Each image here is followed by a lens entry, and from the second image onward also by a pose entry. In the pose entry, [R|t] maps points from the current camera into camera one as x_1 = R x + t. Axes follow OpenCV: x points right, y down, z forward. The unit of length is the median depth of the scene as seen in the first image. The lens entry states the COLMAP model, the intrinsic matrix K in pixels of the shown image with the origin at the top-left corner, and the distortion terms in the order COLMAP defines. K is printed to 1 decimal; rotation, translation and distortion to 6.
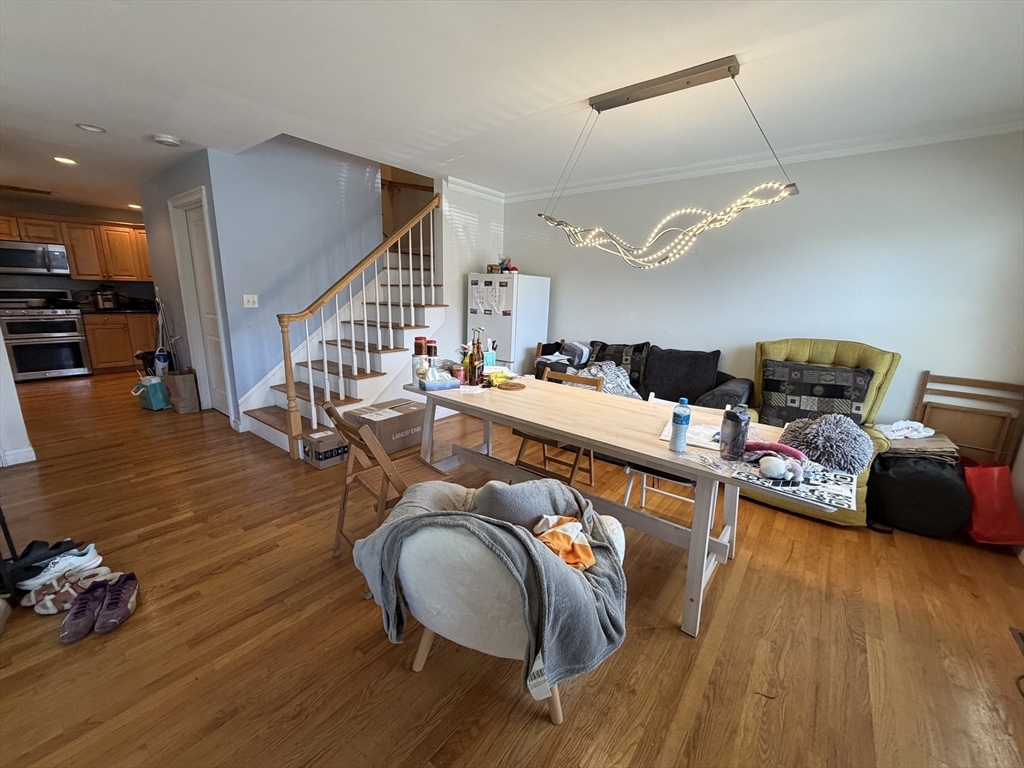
lens RADIAL K [[410.2, 0, 508.3], [0, 410.2, 383.3], [0, 0, 1]] dist [0.000819, -0.000203]
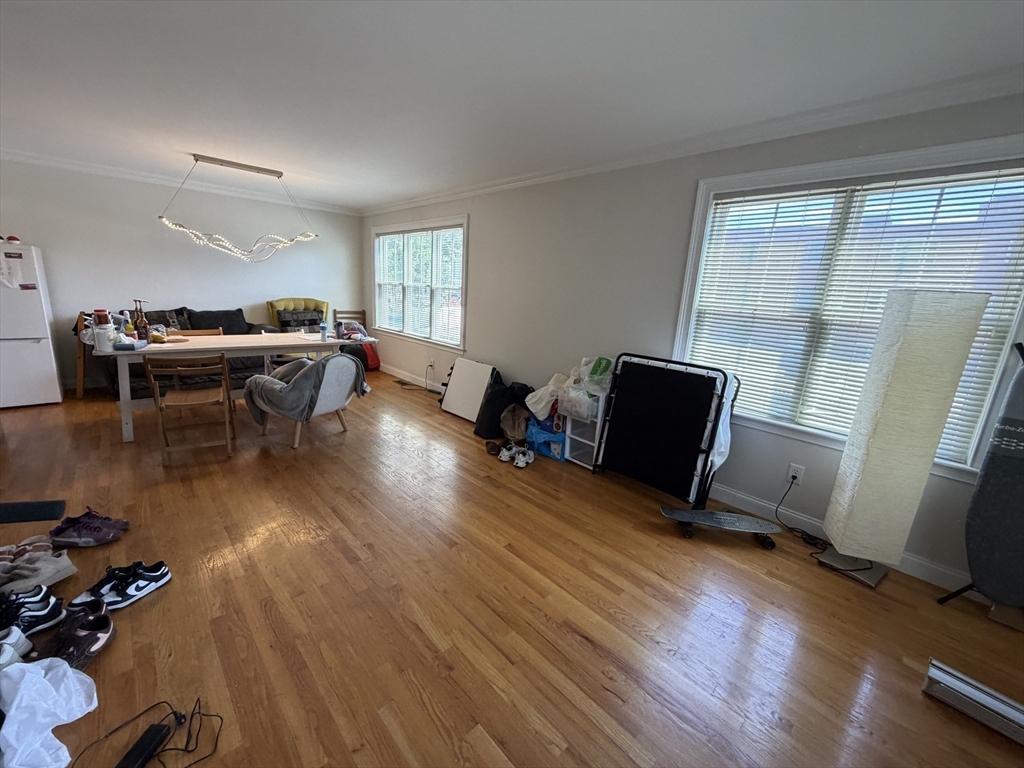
lens RADIAL K [[410.2, 0, 508.3], [0, 410.2, 383.3], [0, 0, 1]] dist [0.000819, -0.000203]
pose [[0.149029, -0.243320, 0.958429, -0.997310], [0.163820, 0.961934, 0.218737, 0.022494], [-0.975168, 0.124412, 0.183216, -0.285975]]
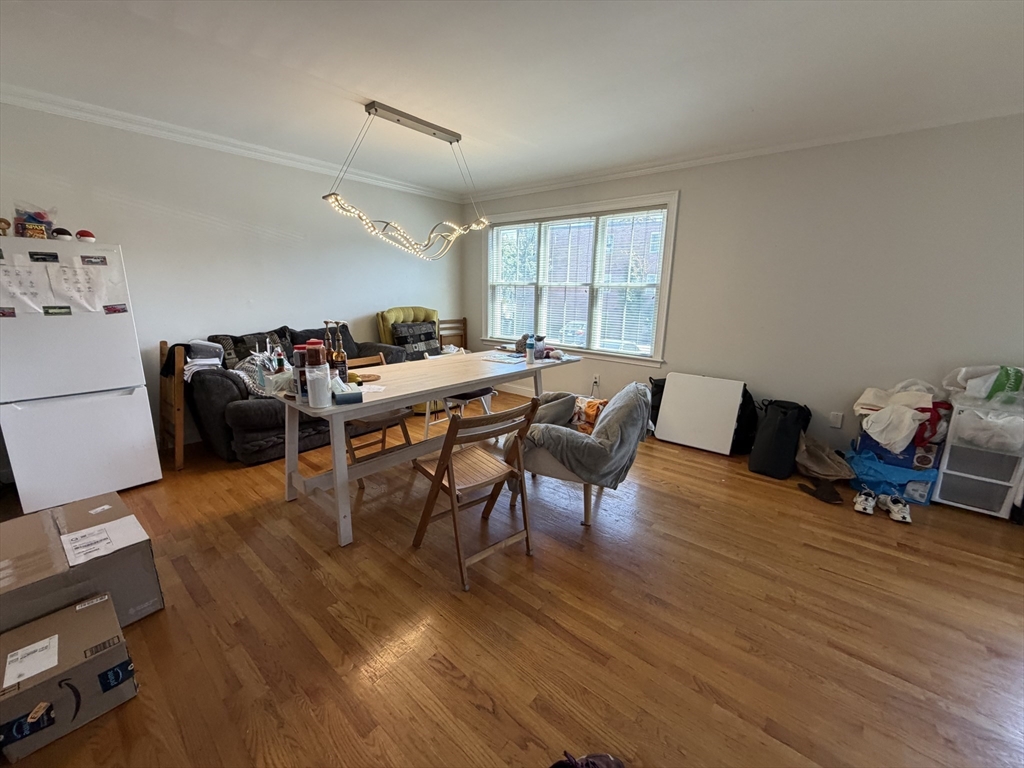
lens RADIAL K [[410.2, 0, 508.3], [0, 410.2, 383.3], [0, 0, 1]] dist [0.000819, -0.000203]
pose [[0.025802, -0.253221, 0.967064, -0.750426], [0.201732, 0.948803, 0.243057, -0.120389], [-0.979101, 0.188816, 0.075564, 0.503043]]
